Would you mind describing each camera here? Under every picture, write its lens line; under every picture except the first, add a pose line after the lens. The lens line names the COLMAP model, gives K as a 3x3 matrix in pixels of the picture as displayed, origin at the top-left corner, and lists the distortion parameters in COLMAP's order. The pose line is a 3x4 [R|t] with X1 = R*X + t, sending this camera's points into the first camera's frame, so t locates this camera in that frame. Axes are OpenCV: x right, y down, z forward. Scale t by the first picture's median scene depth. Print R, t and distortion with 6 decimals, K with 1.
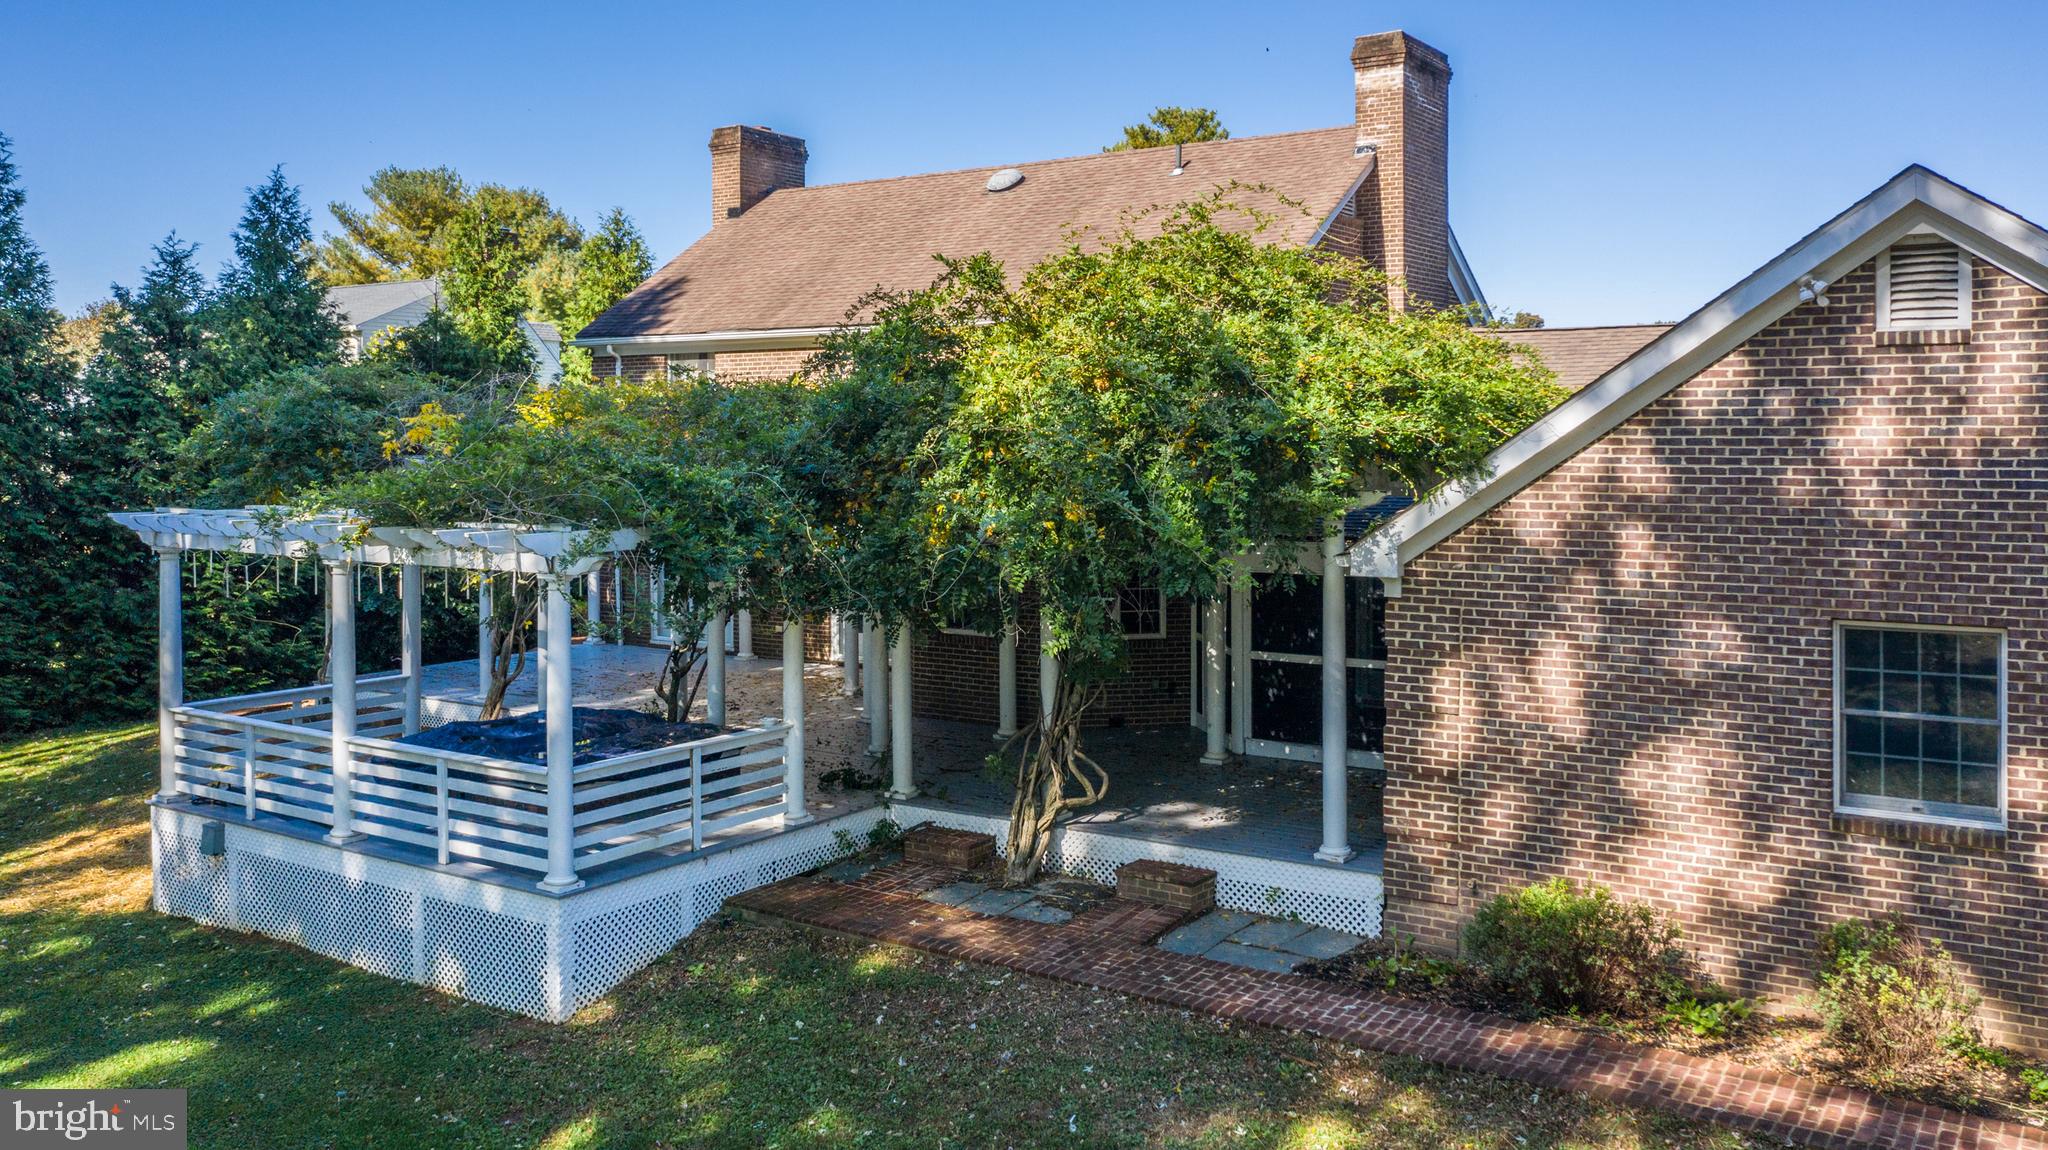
lens RADIAL K [[1677.3, 0, 1024.0], [0, 1677.3, 575.0], [0, 0, 1]] dist [-0.022030, -0.004279]
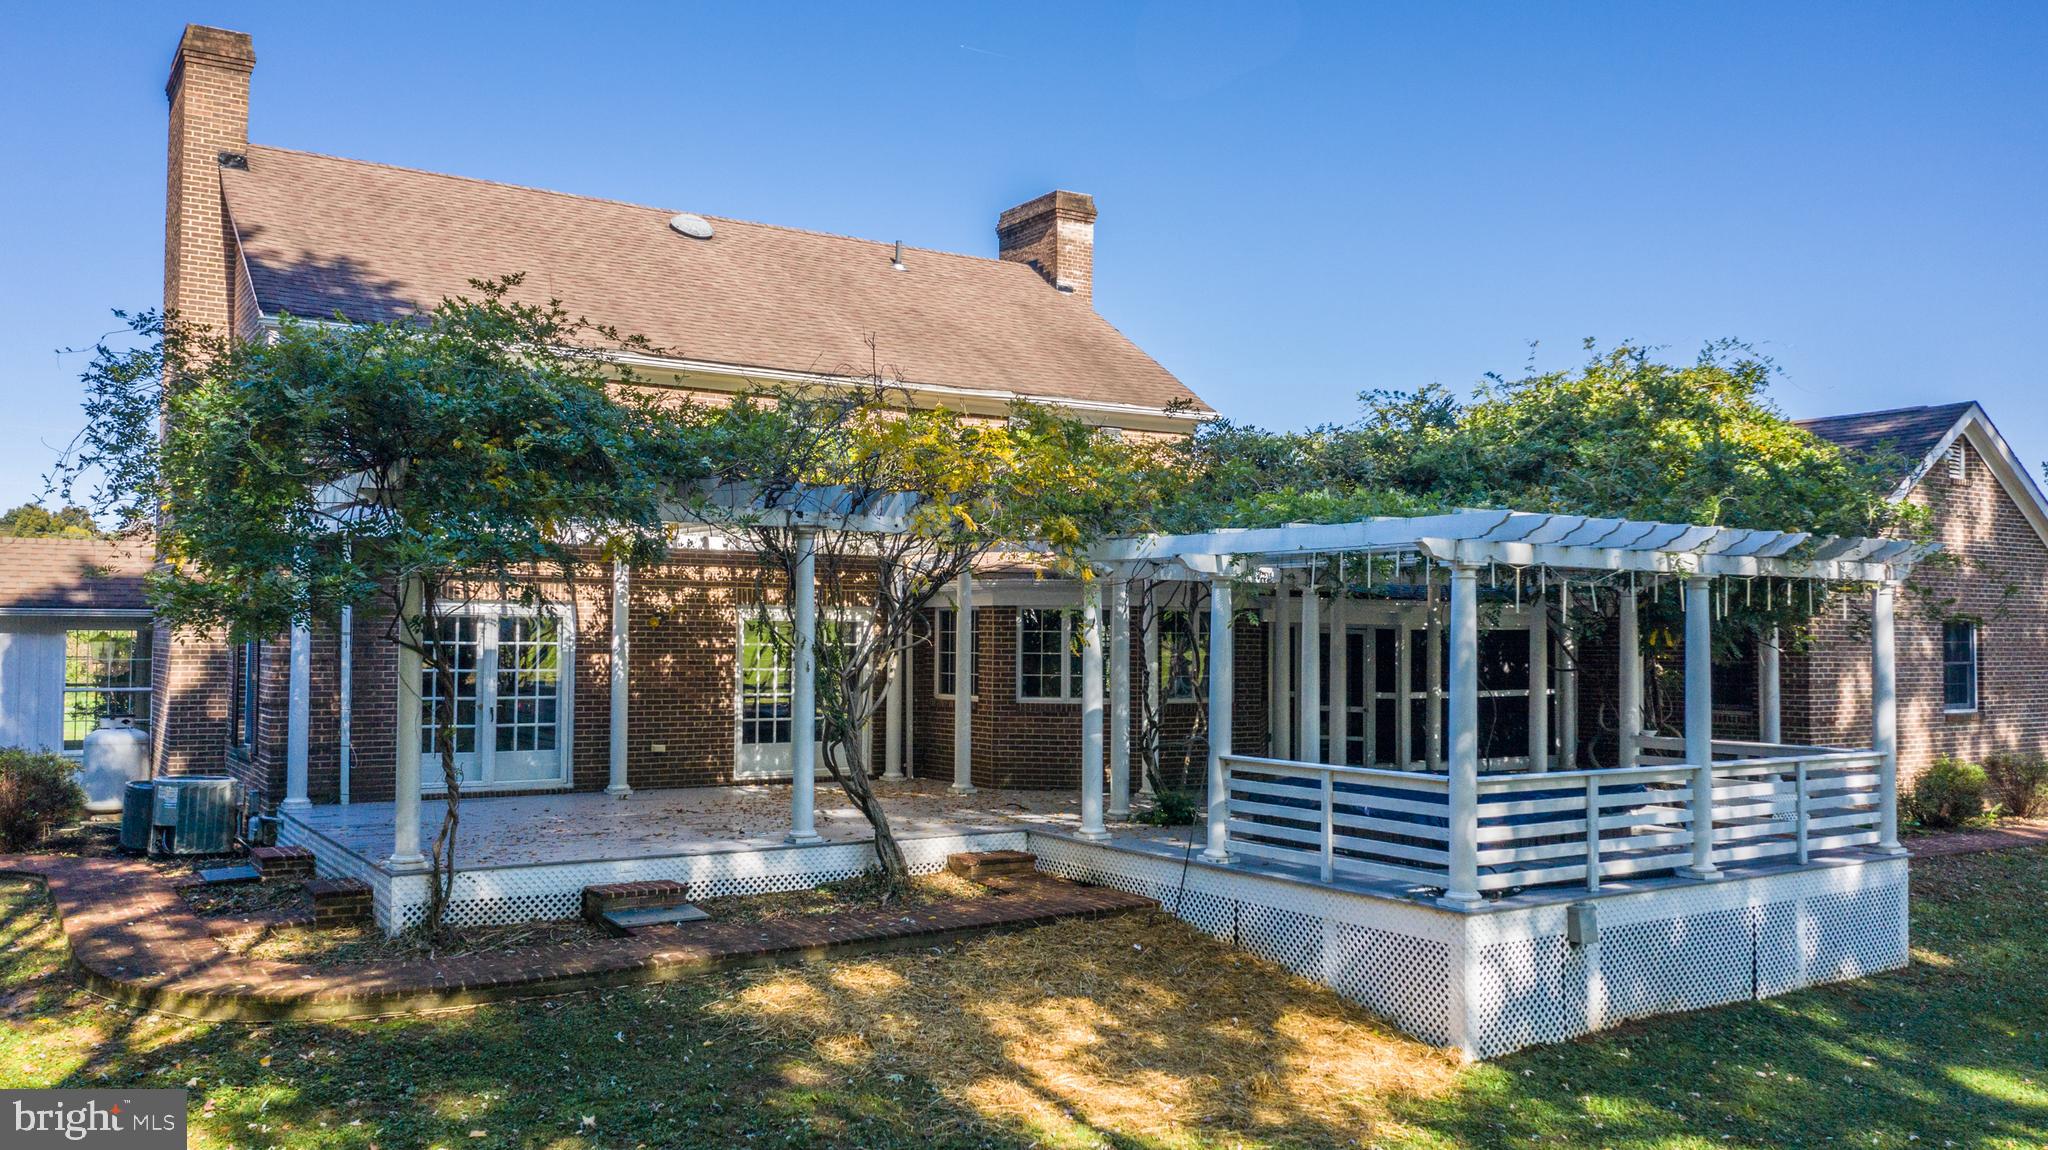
lens RADIAL K [[1666.1, 0, 1035.4], [0, 1666.1, 576.5], [0, 0, 1]] dist [-0.015825, 0.004080]
pose [[0.390647, 0.041981, 0.919583, -1.554706], [0.052803, 0.996293, -0.067914, 0.039696], [-0.919025, 0.075088, 0.386983, 1.089589]]
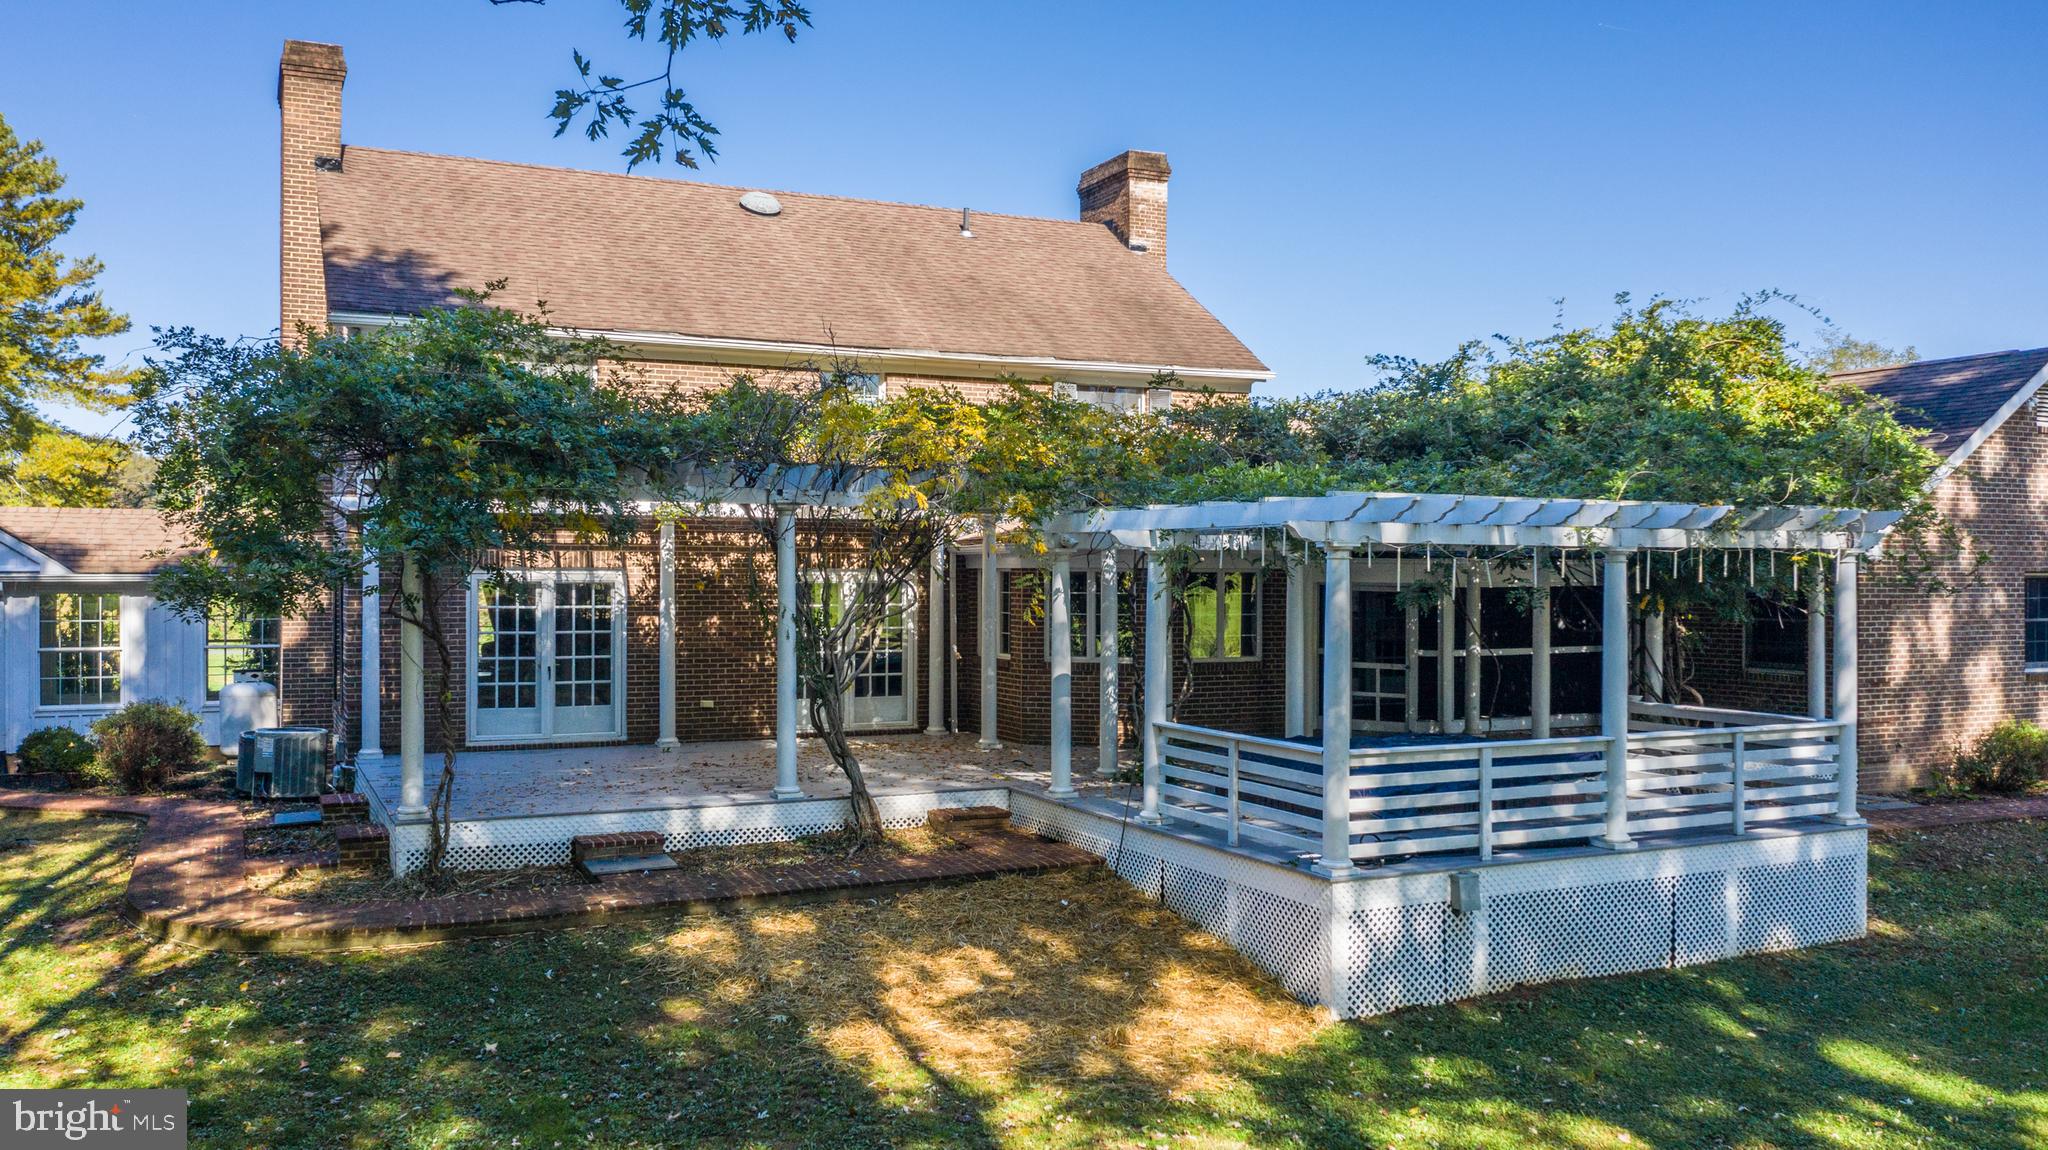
lens RADIAL K [[1677.3, 0, 1024.0], [0, 1677.3, 575.0], [0, 0, 1]] dist [-0.022030, -0.004279]
pose [[0.513427, 0.005814, 0.858114, -1.531531], [0.052127, 0.997919, -0.037950, 0.027478], [-0.856549, 0.064215, 0.512056, 0.894798]]
